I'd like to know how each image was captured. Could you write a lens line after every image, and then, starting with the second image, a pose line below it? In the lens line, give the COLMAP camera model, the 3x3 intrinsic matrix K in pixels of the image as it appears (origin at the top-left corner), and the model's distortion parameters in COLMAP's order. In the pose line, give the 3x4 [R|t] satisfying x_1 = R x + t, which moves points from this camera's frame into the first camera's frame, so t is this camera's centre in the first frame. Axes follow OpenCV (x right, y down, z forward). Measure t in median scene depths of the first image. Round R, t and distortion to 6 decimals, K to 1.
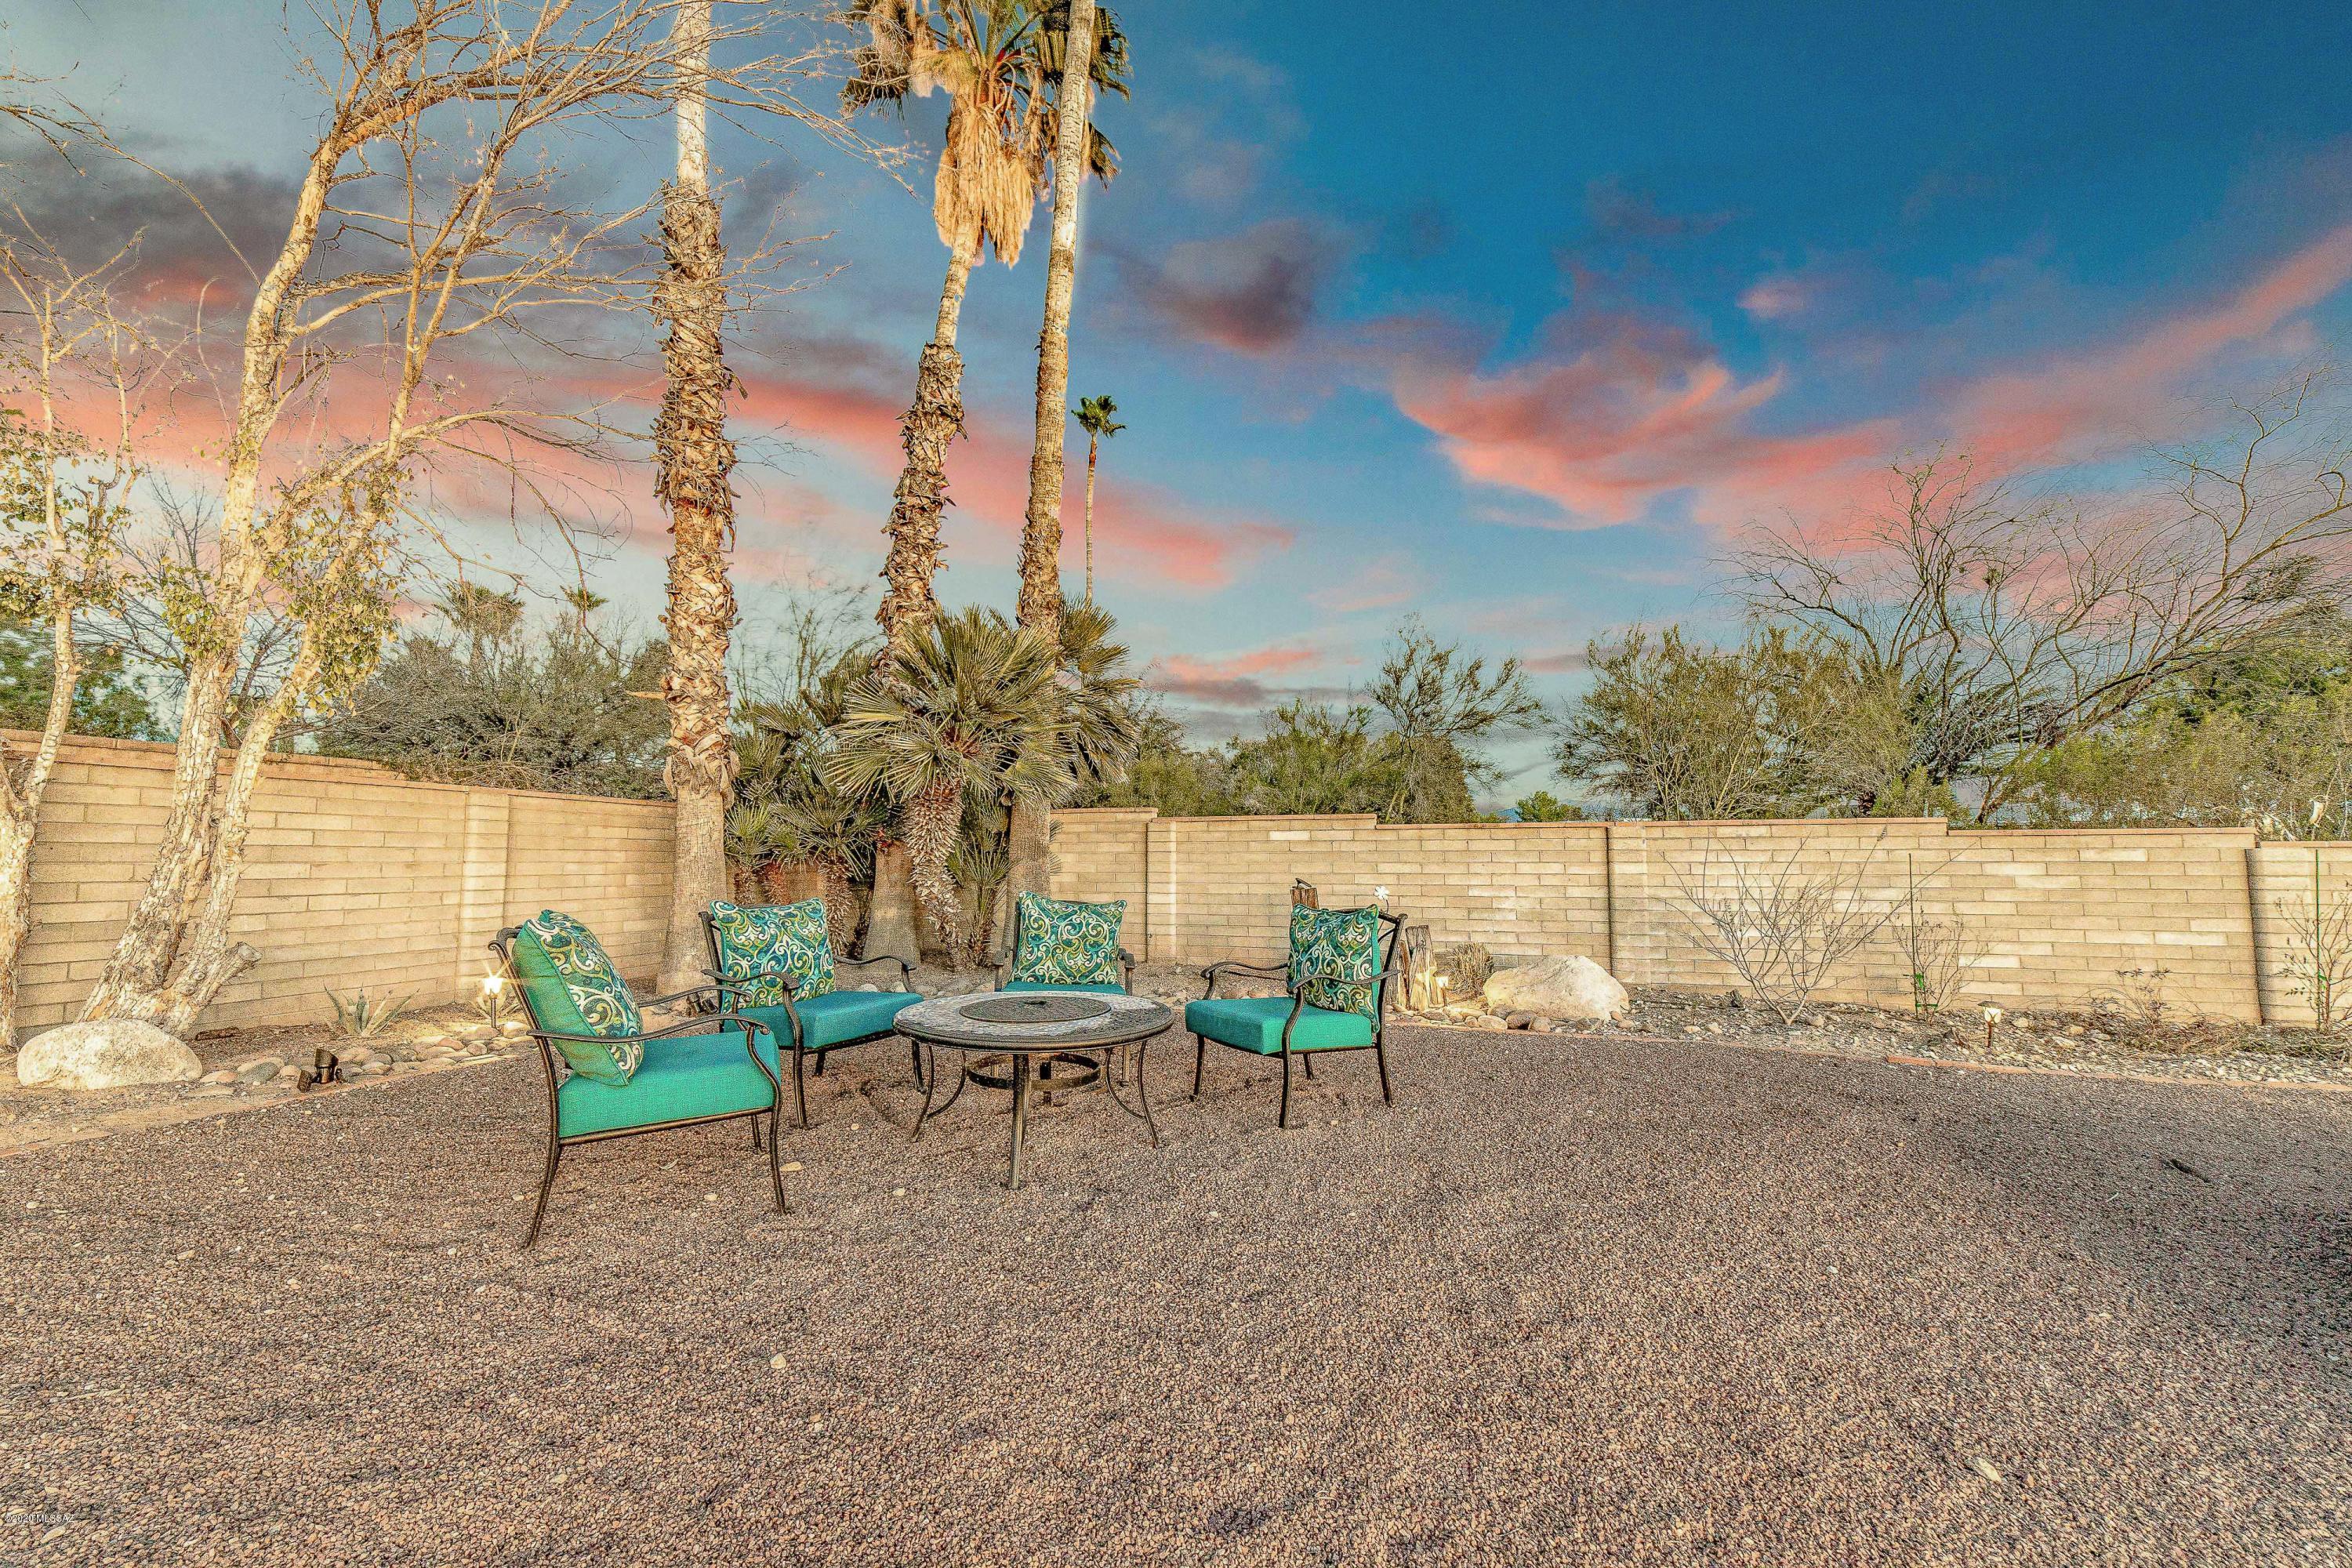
lens RADIAL K [[945.2, 0, 1165.2], [0, 945.2, 766.6], [0, 0, 1]] dist [-0.000249, 0.000100]
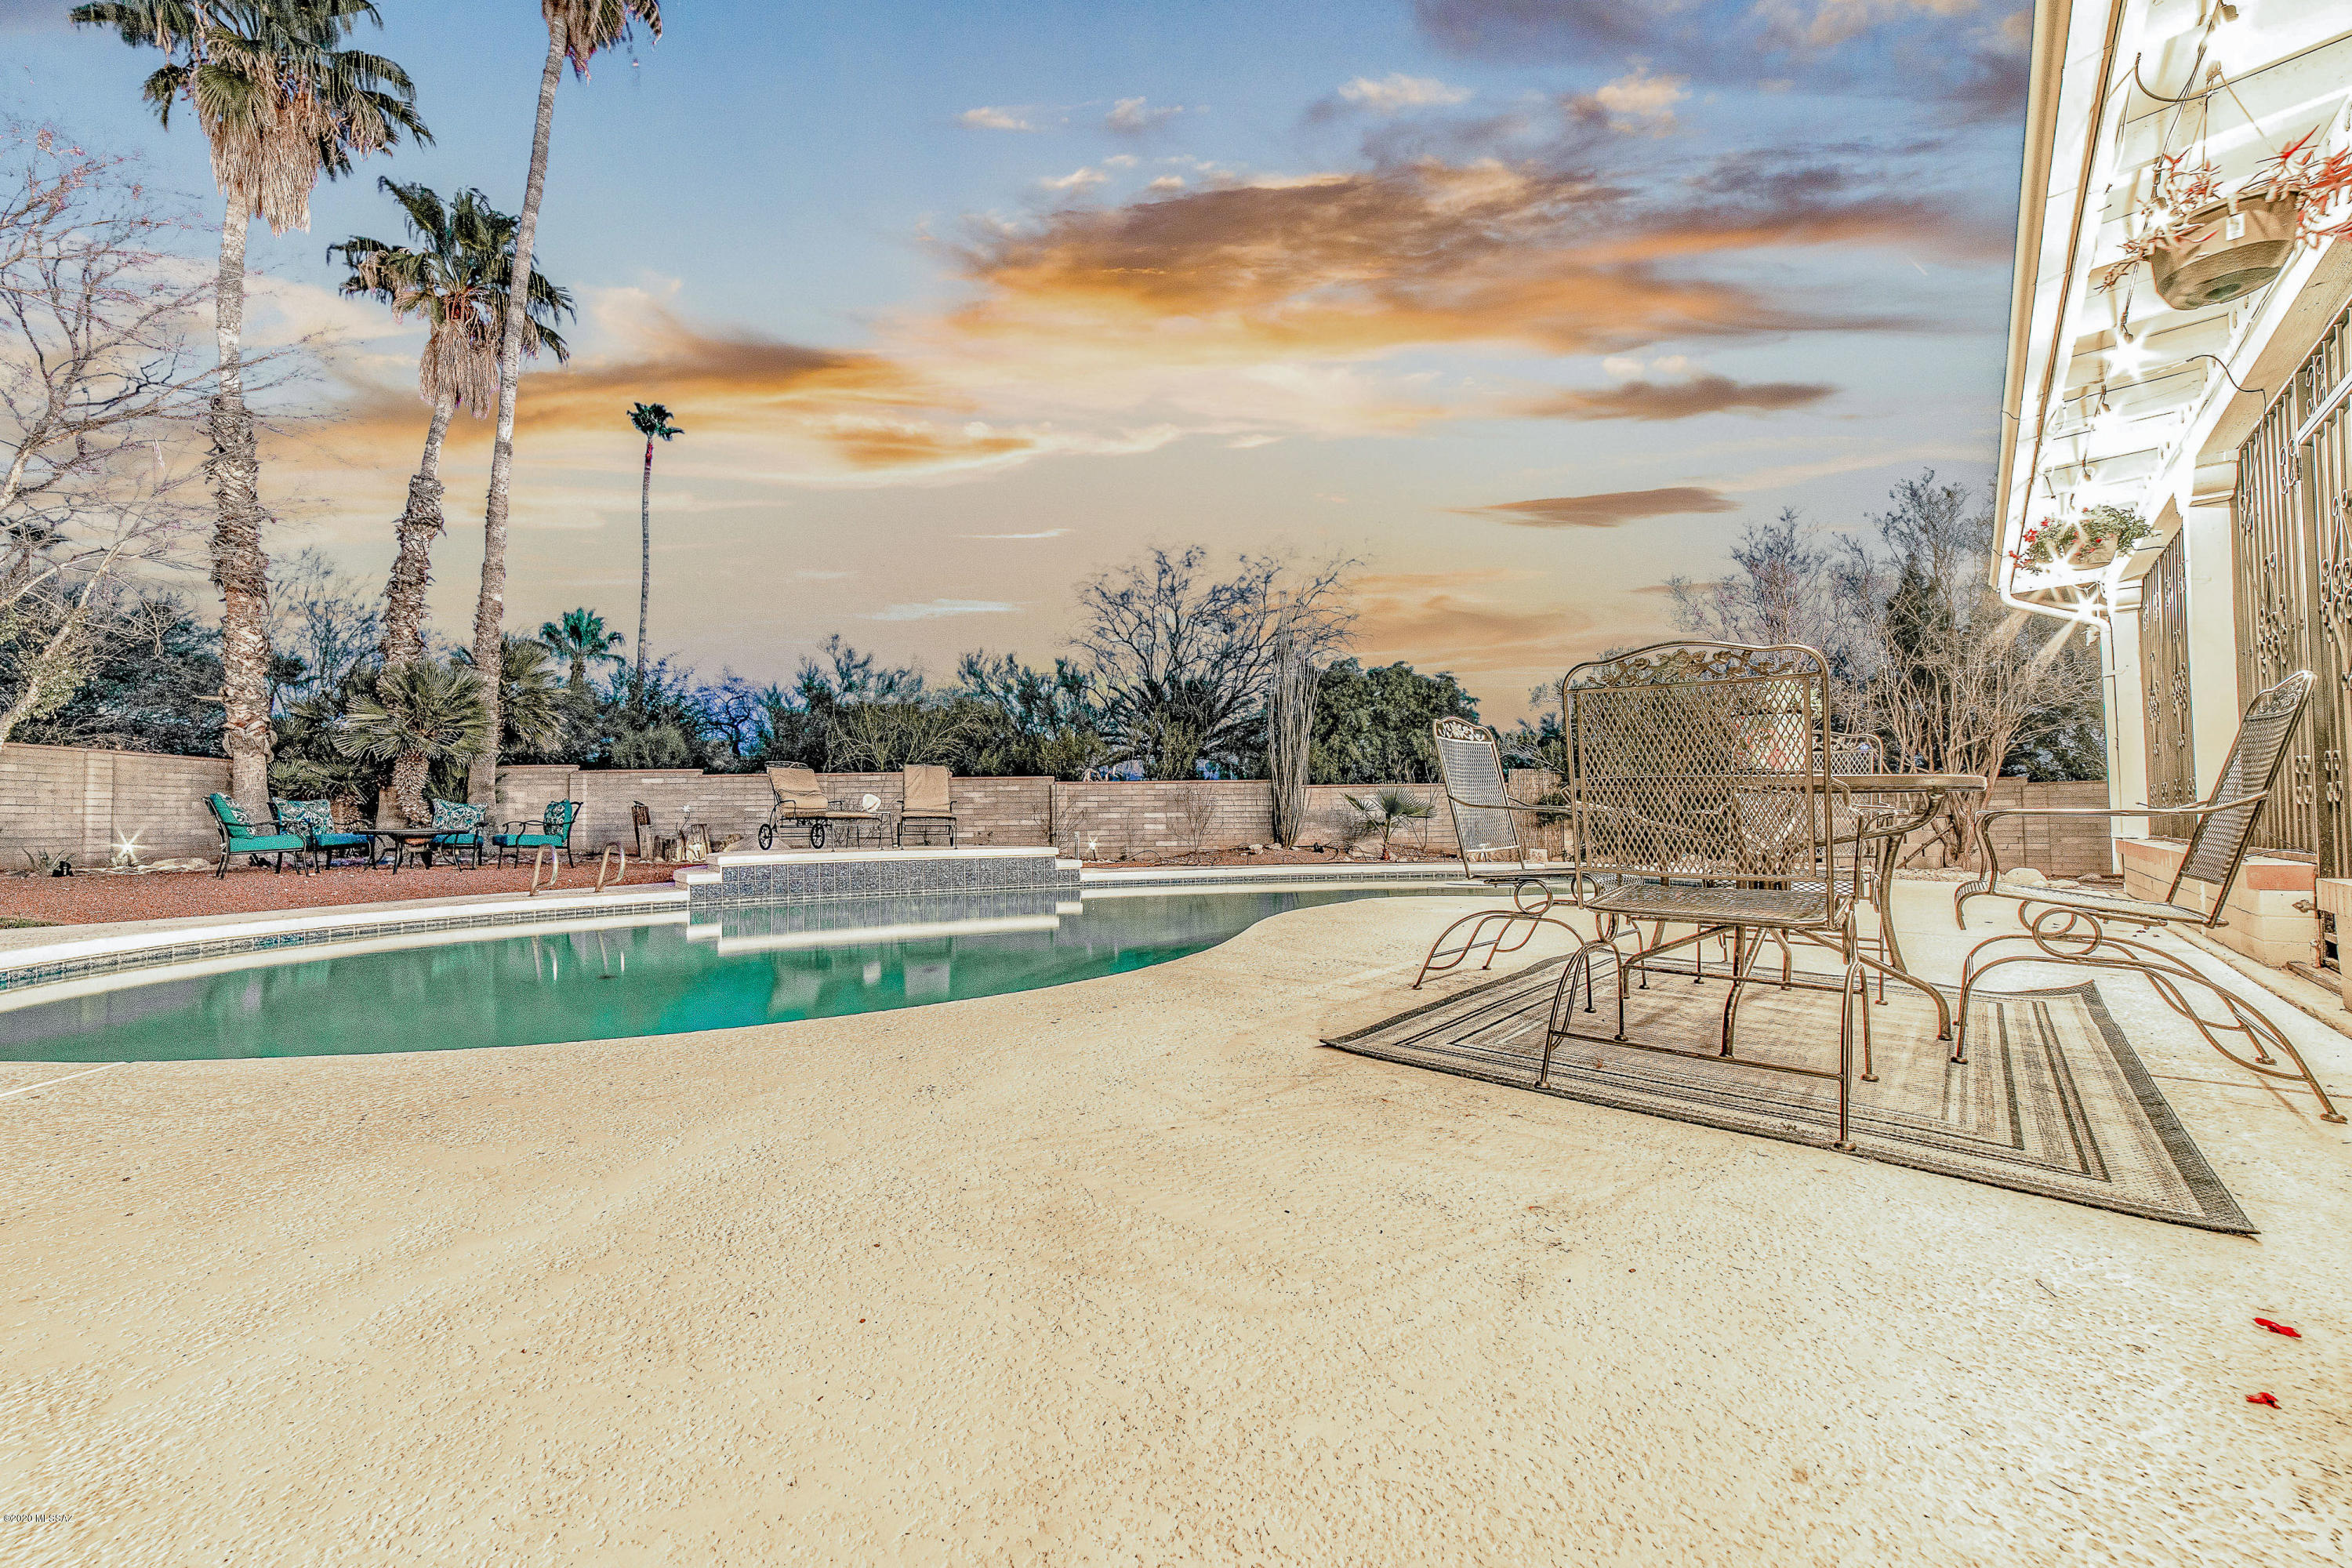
lens RADIAL K [[921.3, 0, 1172.4], [0, 921.3, 781.0], [0, 0, 1]] dist [-0.000185, 0.000006]
pose [[0.932196, 0.004060, 0.361930, 0.507483], [-0.024545, 0.998344, 0.052020, -0.054407], [-0.361120, -0.057376, 0.930753, -1.261010]]
